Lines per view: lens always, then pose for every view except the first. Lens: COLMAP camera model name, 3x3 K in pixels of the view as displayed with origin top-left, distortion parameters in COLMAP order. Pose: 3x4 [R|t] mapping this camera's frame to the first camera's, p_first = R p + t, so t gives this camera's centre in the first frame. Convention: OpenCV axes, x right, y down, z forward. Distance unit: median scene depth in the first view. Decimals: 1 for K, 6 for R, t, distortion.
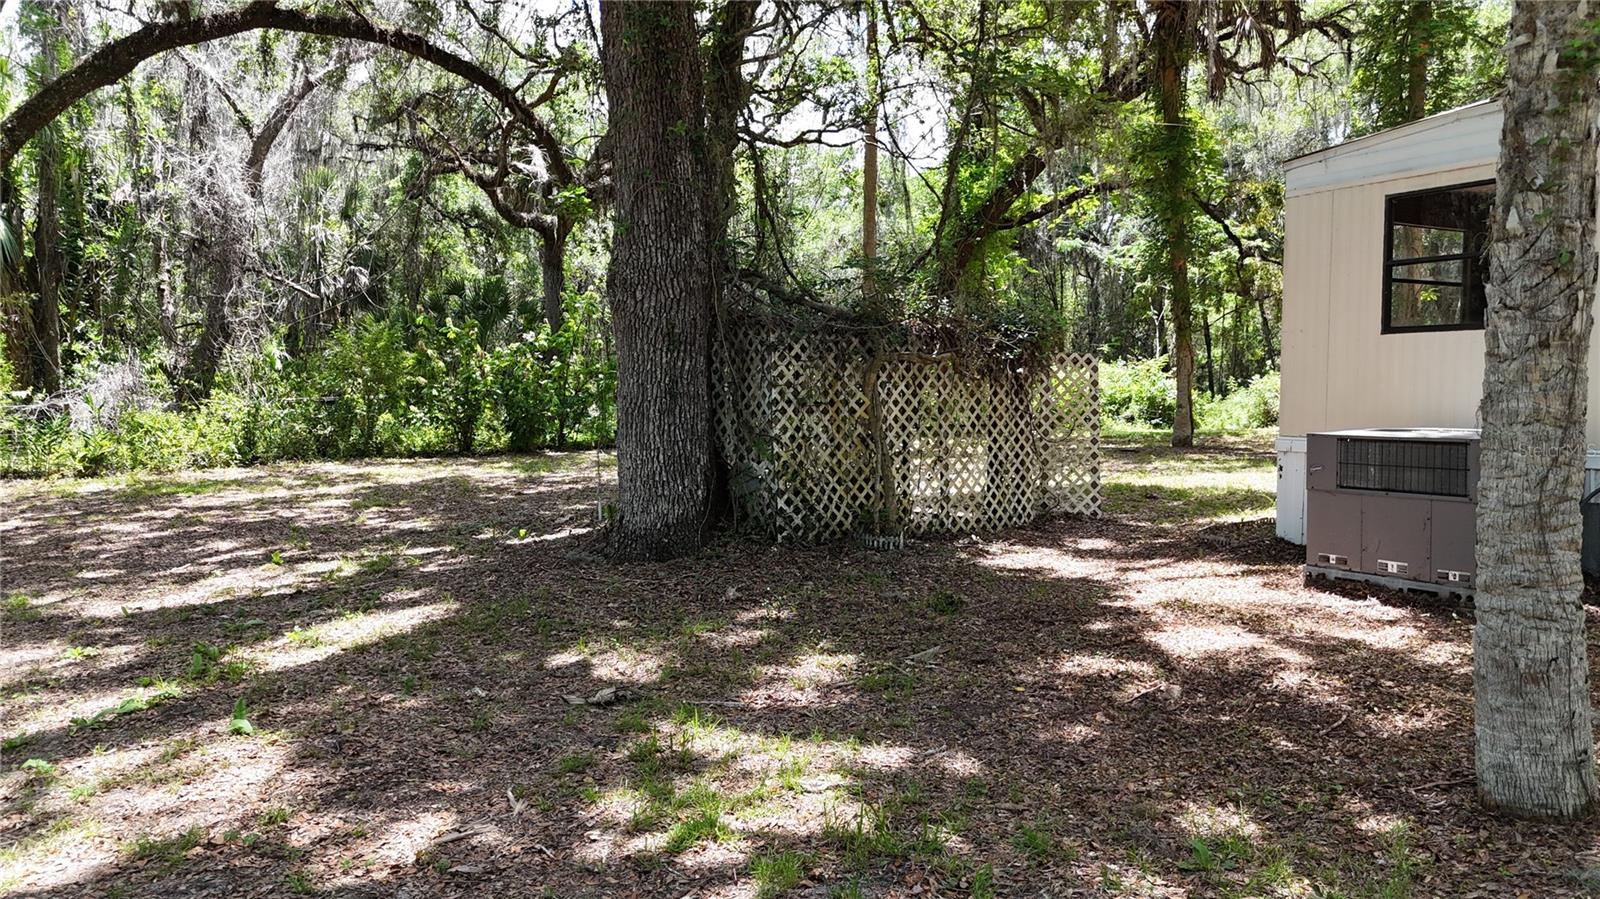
lens RADIAL K [[1193.3, 0, 799.8], [0, 1193.3, 451.1], [0, 0, 1]] dist [0.076887, -0.068052]
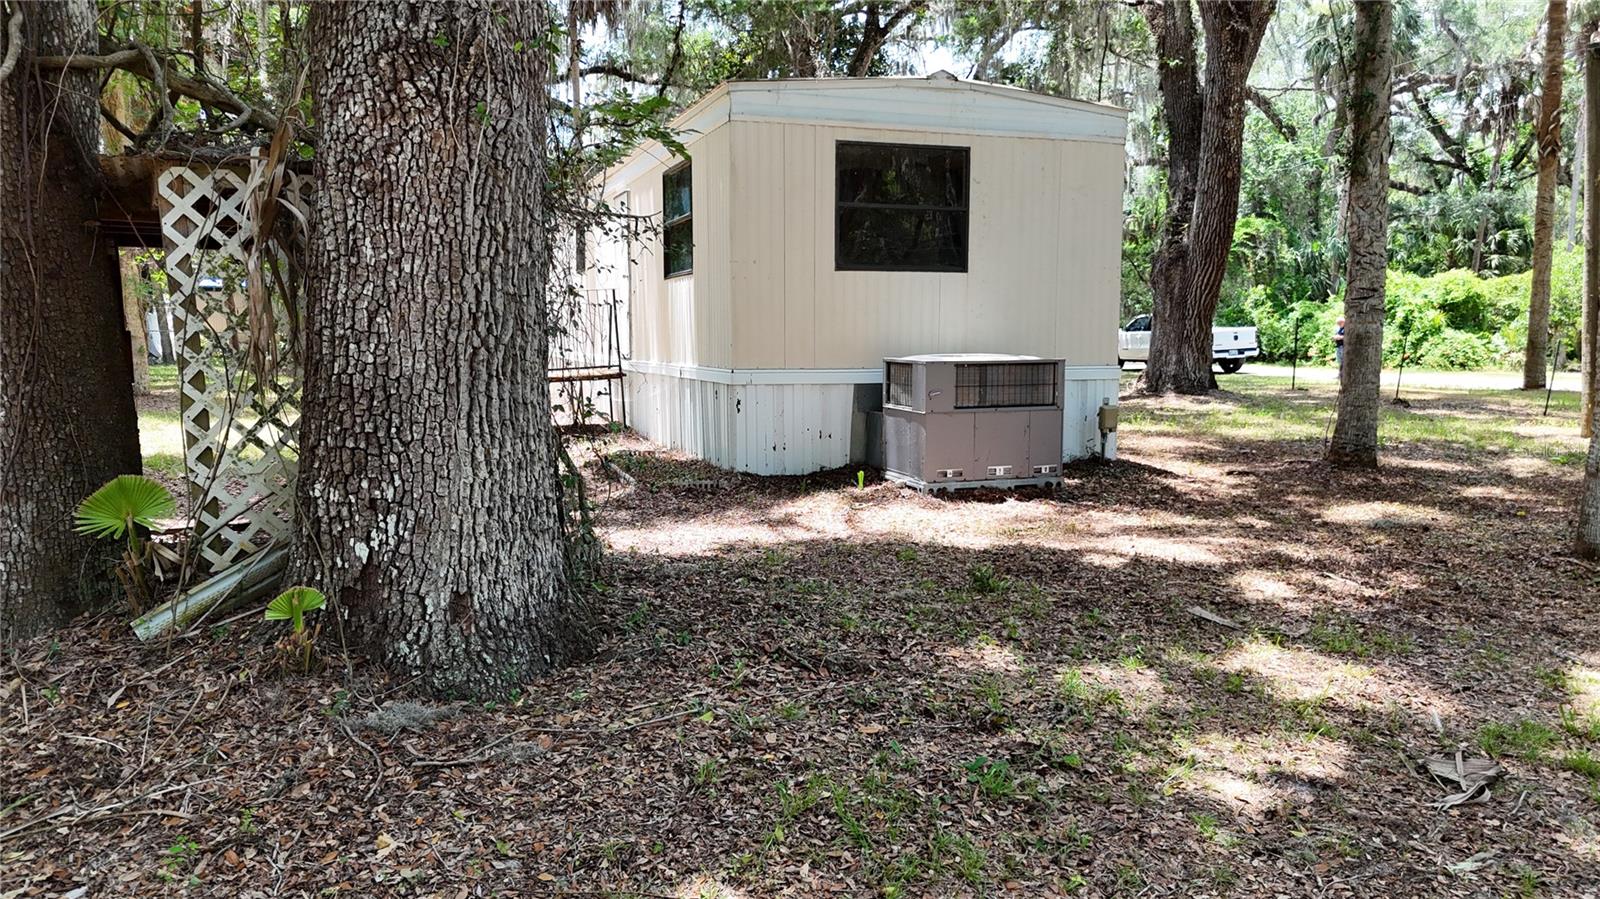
lens RADIAL K [[1193.3, 0, 800.2], [0, 1193.3, 451.3], [0, 0, 1]] dist [0.076887, -0.068052]
pose [[0.181571, -0.103530, 0.977913, -0.683777], [0.050560, 0.994110, 0.095858, -0.044973], [-0.982077, 0.032038, 0.185736, 0.964602]]
